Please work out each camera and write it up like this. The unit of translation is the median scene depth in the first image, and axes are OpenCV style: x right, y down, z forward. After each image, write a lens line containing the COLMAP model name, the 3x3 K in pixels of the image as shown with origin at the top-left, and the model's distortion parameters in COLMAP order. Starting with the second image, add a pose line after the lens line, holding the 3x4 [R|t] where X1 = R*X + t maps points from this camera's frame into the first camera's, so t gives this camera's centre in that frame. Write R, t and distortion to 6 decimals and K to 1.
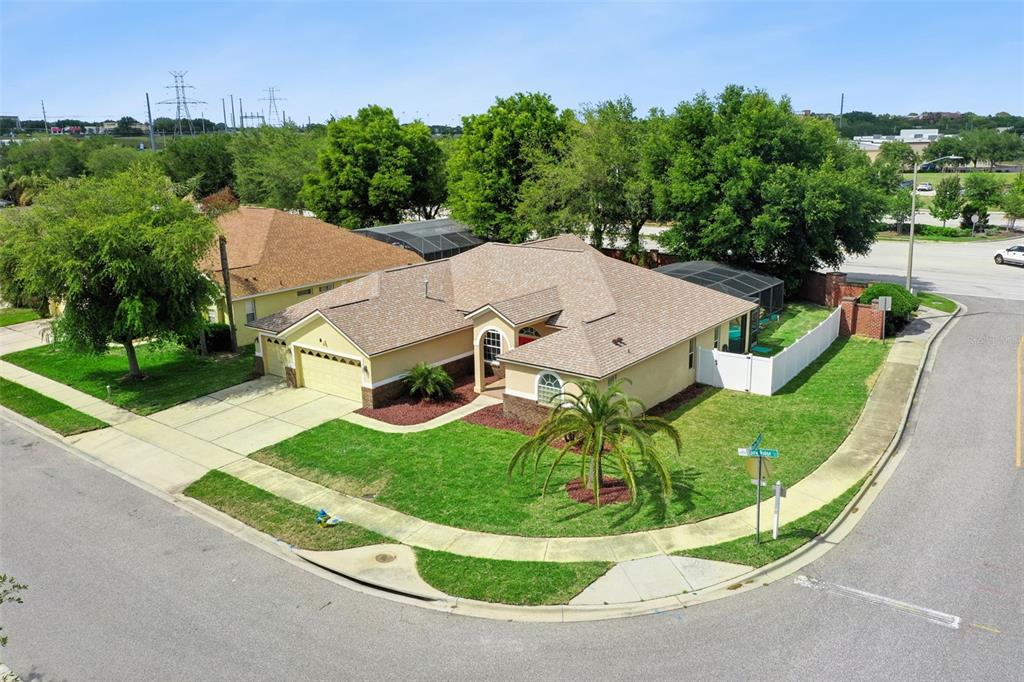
lens RADIAL K [[831.7, 0, 512.8], [0, 831.7, 340.8], [0, 0, 1]] dist [-0.004307, 0.005859]
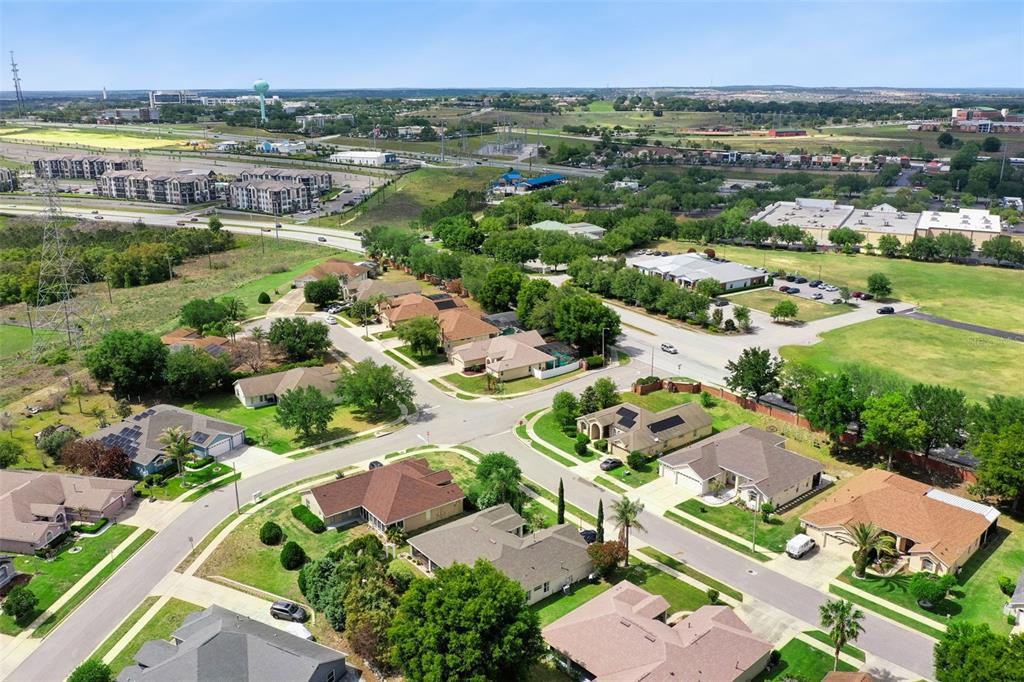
lens RADIAL K [[831.7, 0, 510.3], [0, 831.7, 341.3], [0, 0, 1]] dist [-0.004307, 0.005859]
pose [[0.946717, 0.114650, -0.300970, 1.712470], [-0.098015, 0.992730, 0.069856, -0.517841], [0.306791, -0.036634, 0.951072, -3.995785]]
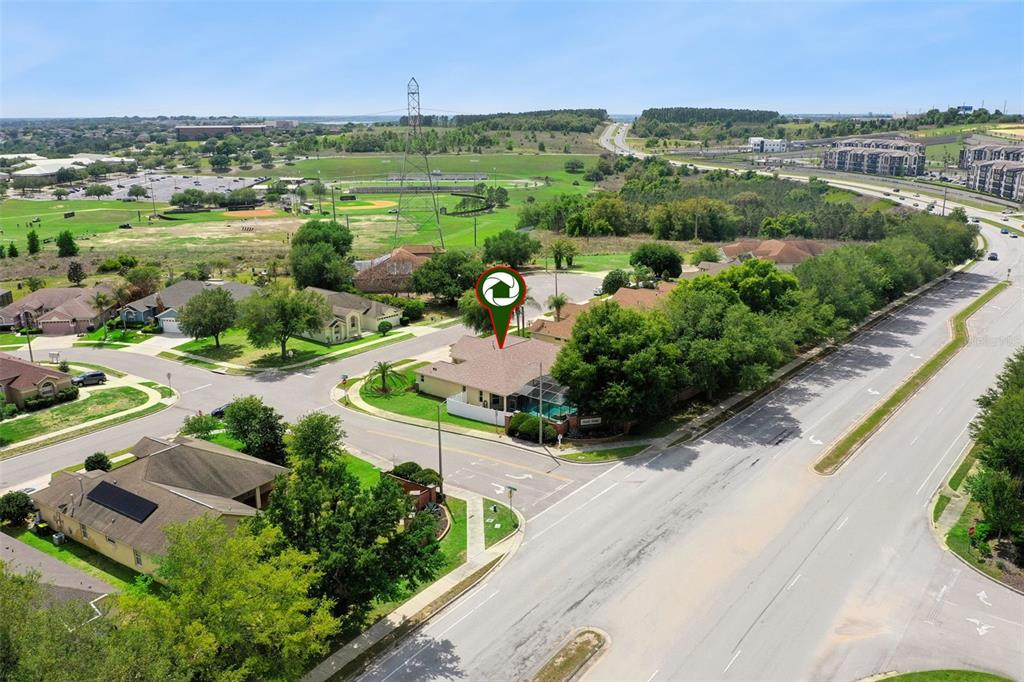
lens RADIAL K [[831.7, 0, 513.8], [0, 831.7, 343.5], [0, 0, 1]] dist [-0.004307, 0.005859]
pose [[-0.007177, 0.291960, -0.956404, 3.043012], [-0.245300, 0.926691, 0.284730, -1.034724], [0.969421, 0.236649, 0.064967, 1.048555]]
